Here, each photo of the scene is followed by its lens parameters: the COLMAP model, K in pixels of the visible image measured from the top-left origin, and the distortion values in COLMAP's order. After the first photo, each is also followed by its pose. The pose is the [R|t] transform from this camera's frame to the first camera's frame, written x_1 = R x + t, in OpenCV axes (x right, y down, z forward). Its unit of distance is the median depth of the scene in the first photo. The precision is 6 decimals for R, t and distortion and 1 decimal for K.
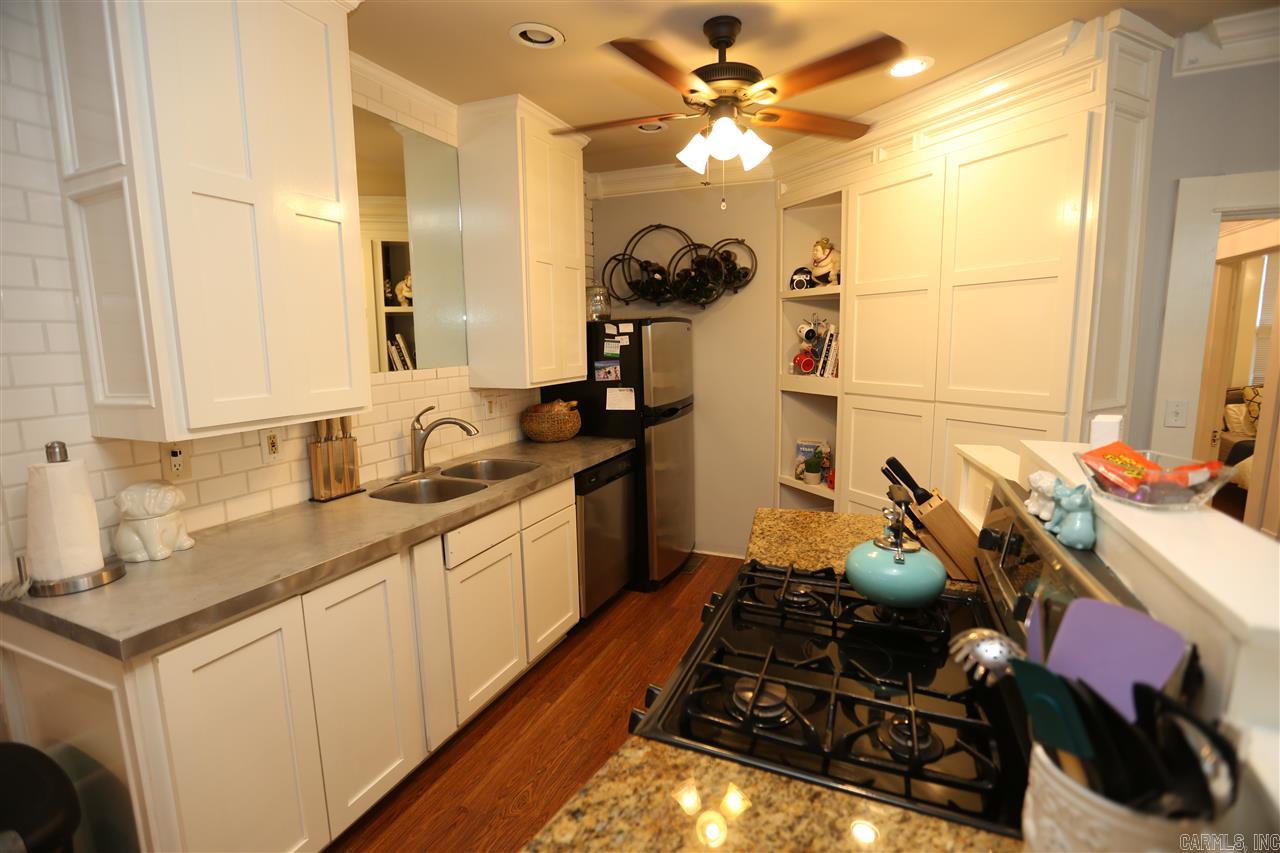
lens RADIAL K [[579.8, 0, 640.0], [0, 579.8, 426.5], [0, 0, 1]] dist [-0.050629, 0.014716]
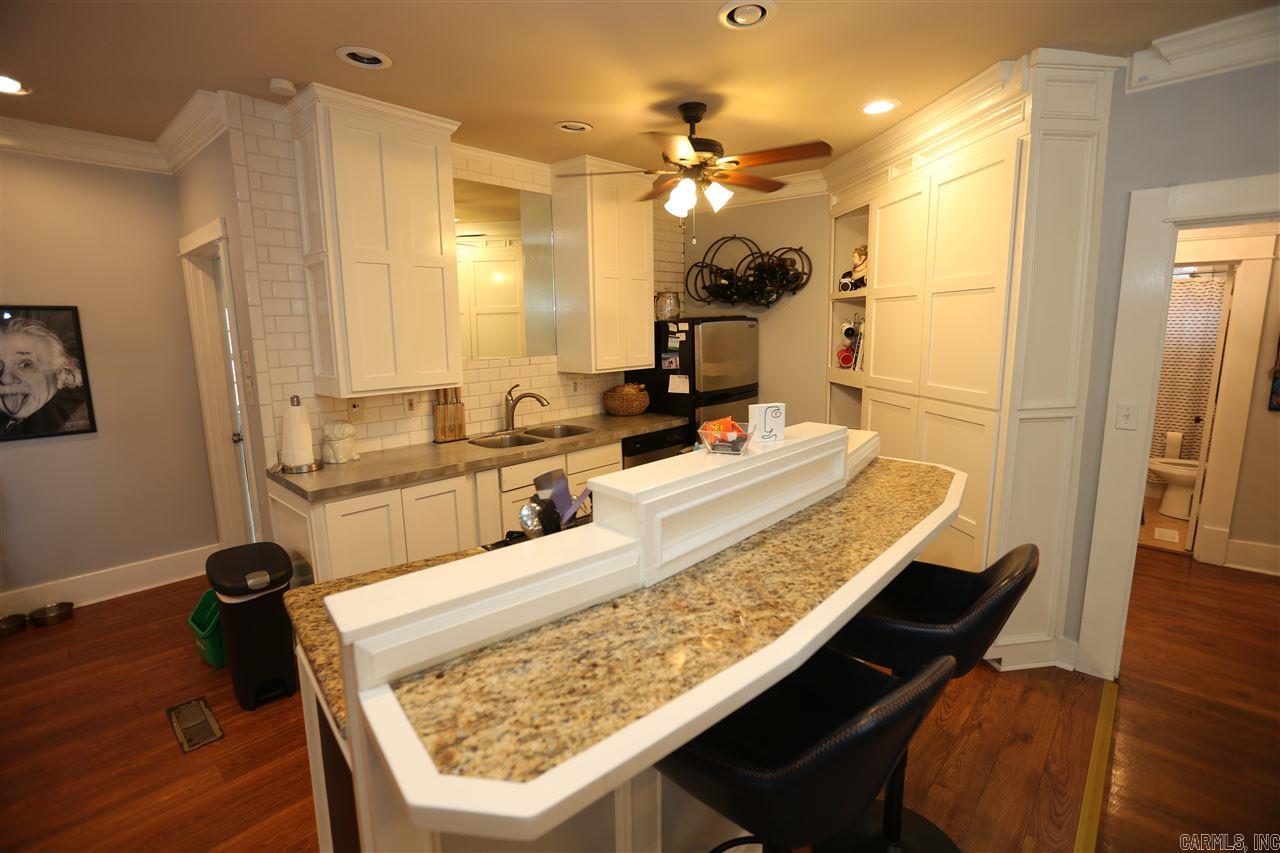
lens RADIAL K [[579.8, 0, 640.0], [0, 579.8, 426.5], [0, 0, 1]] dist [-0.050629, 0.014716]
pose [[0.941602, 0.058676, -0.331578, 0.387555], [-0.049285, 0.998111, 0.036667, 0.001784], [0.333103, -0.018184, 0.942715, -0.245150]]
